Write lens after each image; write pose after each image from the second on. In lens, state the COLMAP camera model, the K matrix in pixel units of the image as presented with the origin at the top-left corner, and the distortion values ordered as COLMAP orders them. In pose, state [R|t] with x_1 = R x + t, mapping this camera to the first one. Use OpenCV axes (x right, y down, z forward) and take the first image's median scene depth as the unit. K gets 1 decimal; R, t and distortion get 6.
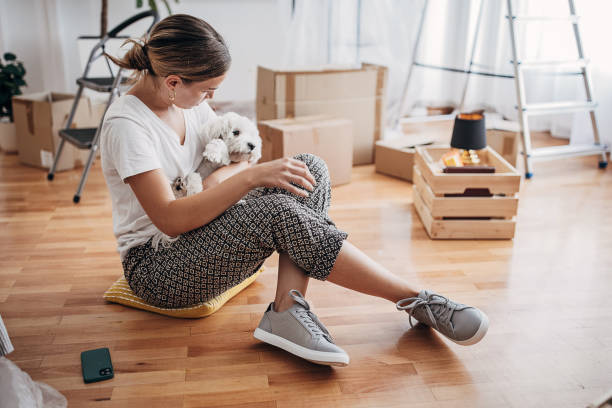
lens RADIAL K [[623.6, 0, 308.9], [0, 623.6, 203.7], [0, 0, 1]] dist [0.001572, 0.015026]
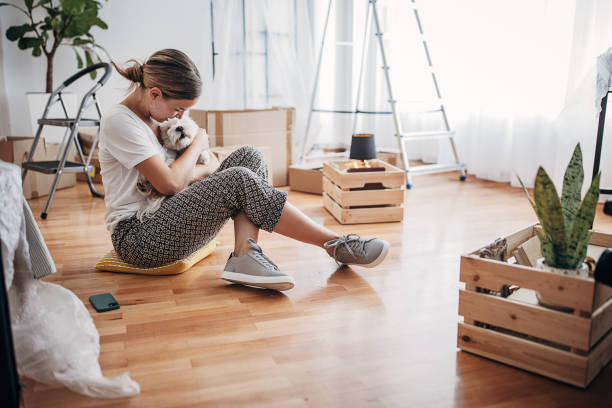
lens RADIAL K [[573.4, 0, 303.1], [0, 573.4, 211.7], [0, 0, 1]] dist [0.005758, 0.003562]
pose [[0.985676, -0.052357, 0.160314, -0.058073], [0.067806, 0.993405, -0.092462, 0.106532], [-0.154416, 0.102008, 0.982726, -0.128519]]
